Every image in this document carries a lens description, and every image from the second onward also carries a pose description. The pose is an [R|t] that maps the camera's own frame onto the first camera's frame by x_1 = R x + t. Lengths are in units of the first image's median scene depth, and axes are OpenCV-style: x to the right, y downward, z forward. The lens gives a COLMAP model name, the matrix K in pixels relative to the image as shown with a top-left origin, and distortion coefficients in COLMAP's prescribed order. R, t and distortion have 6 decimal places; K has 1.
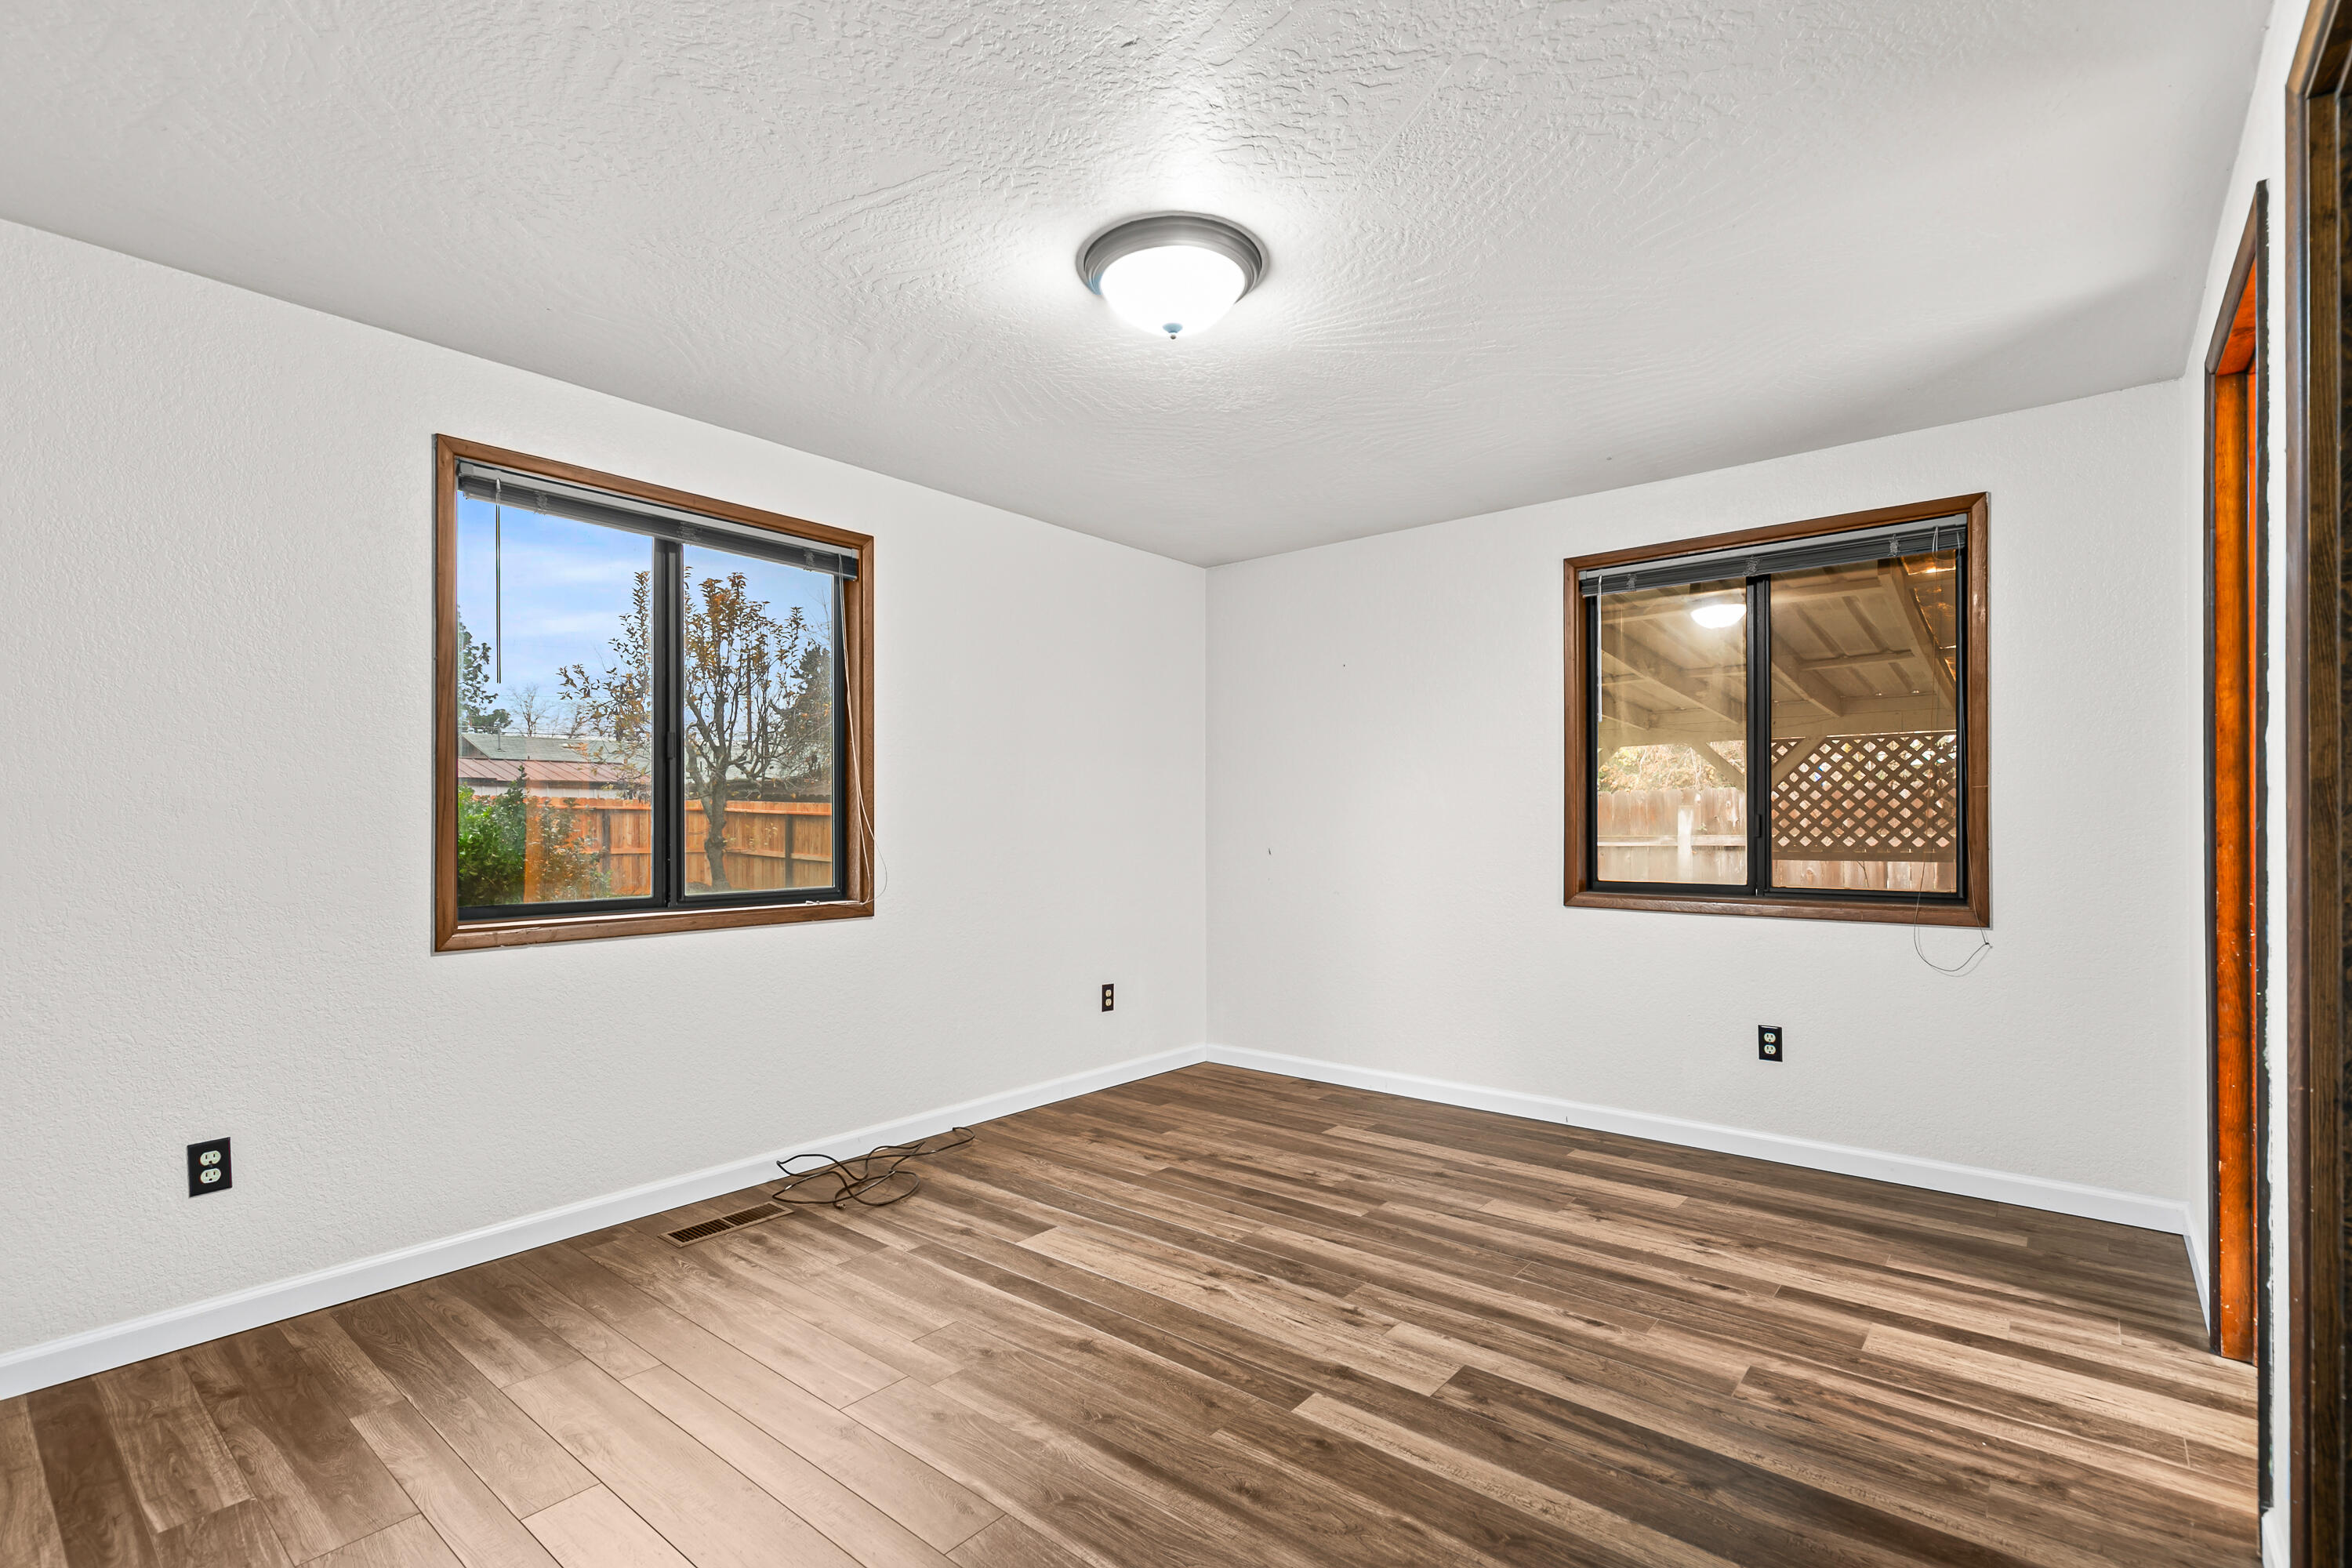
lens RADIAL K [[1052.0, 0, 1163.1], [0, 1052.0, 789.3], [0, 0, 1]] dist [0.006562, -0.000348]
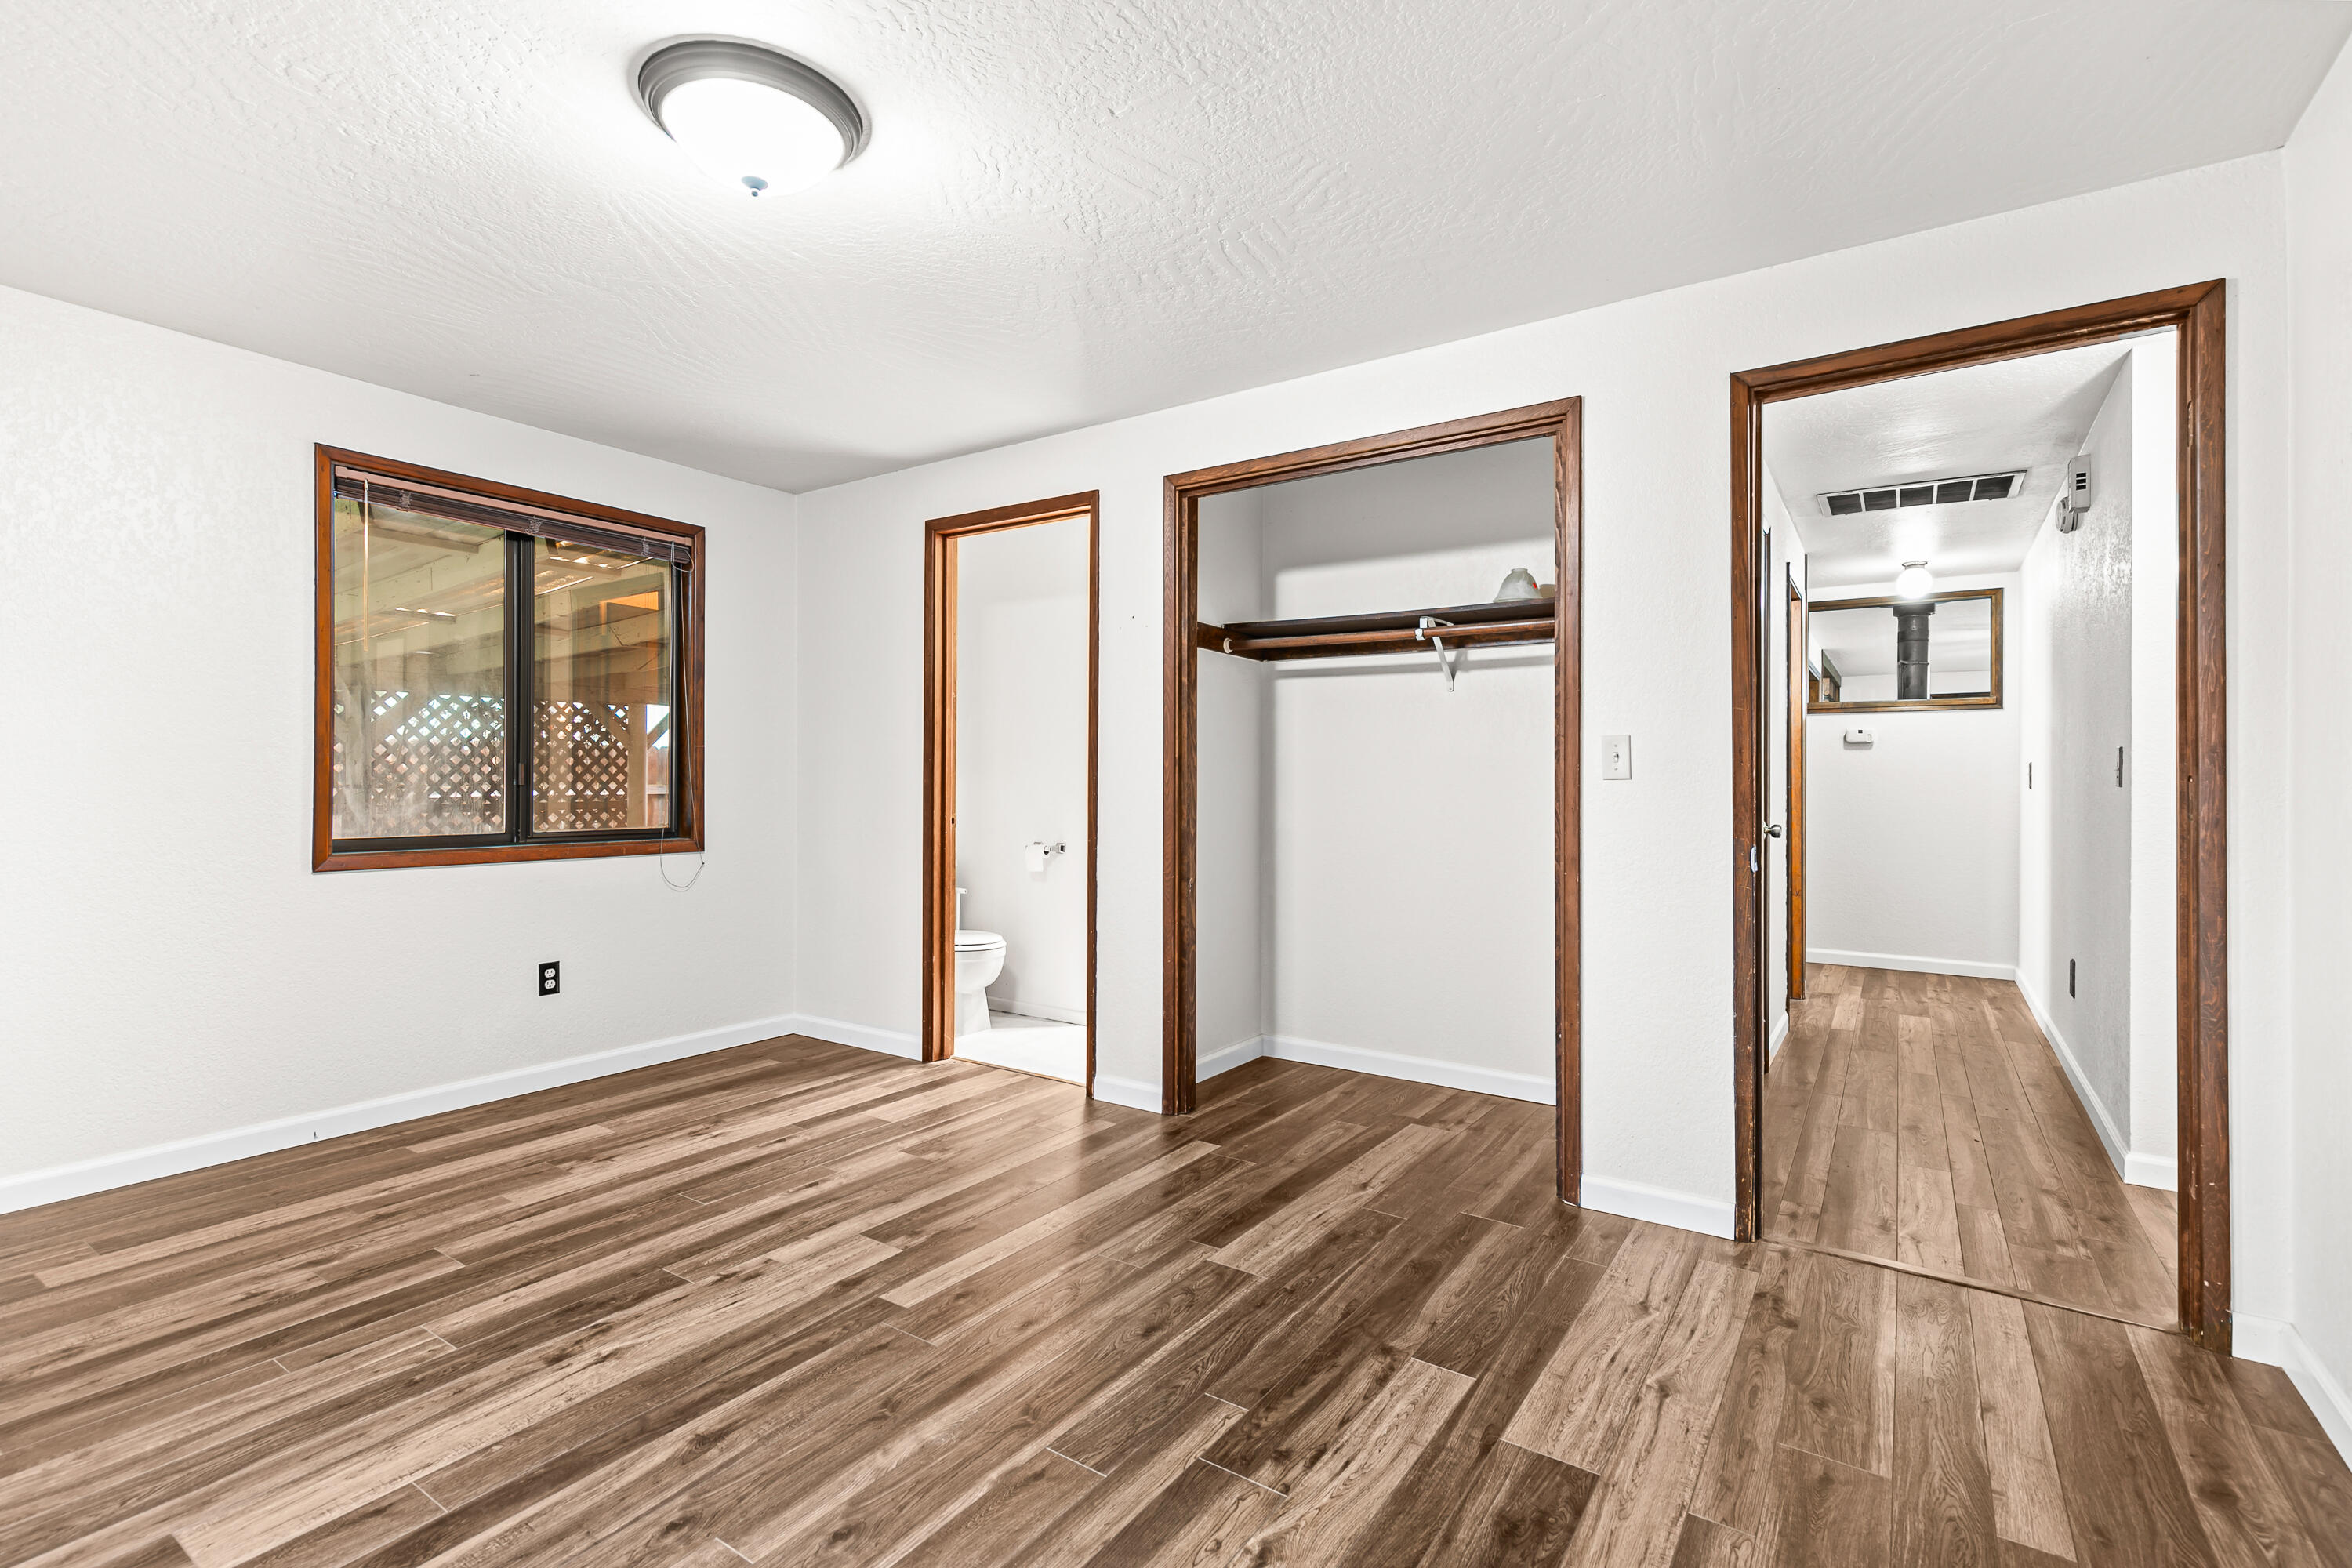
lens RADIAL K [[1052.0, 0, 1163.1], [0, 1052.0, 789.3], [0, 0, 1]] dist [0.006562, -0.000348]
pose [[-0.073171, -0.005766, 0.997303, -0.698229], [-0.033261, 0.999441, 0.003339, 0.026002], [-0.996765, -0.032927, -0.073321, 0.586752]]
